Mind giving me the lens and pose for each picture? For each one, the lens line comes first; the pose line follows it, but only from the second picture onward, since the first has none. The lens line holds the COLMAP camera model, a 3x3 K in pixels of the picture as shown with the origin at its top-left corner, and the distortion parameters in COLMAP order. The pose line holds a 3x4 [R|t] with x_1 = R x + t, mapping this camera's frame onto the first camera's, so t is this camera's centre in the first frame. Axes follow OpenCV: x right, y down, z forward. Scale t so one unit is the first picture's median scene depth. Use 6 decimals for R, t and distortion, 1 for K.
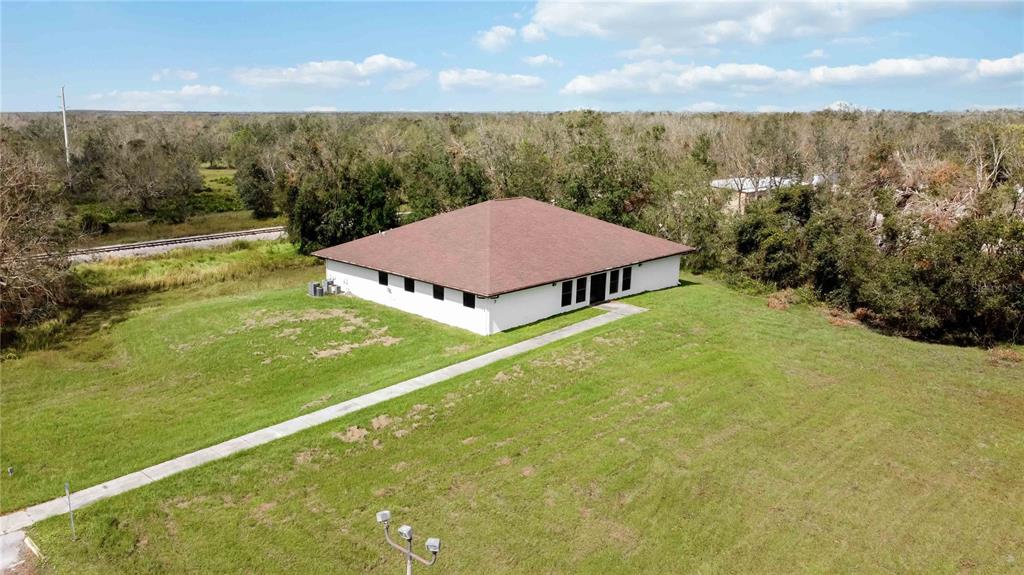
lens RADIAL K [[809.9, 0, 512.0], [0, 809.9, 287.5], [0, 0, 1]] dist [-0.001924, 0.000110]
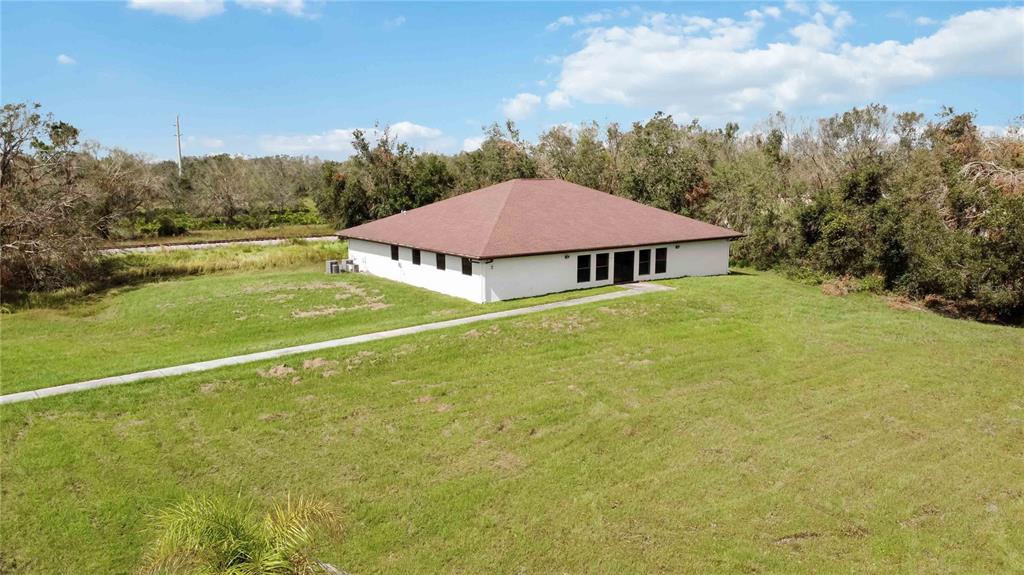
lens RADIAL K [[798.0, 0, 538.9], [0, 798.0, 287.7], [0, 0, 1]] dist [-0.002961, -0.000457]
pose [[0.989783, 0.001375, -0.142575, 0.140348], [-0.010620, 0.997887, -0.064101, 0.084883], [0.142186, 0.064960, 0.987706, 0.079336]]
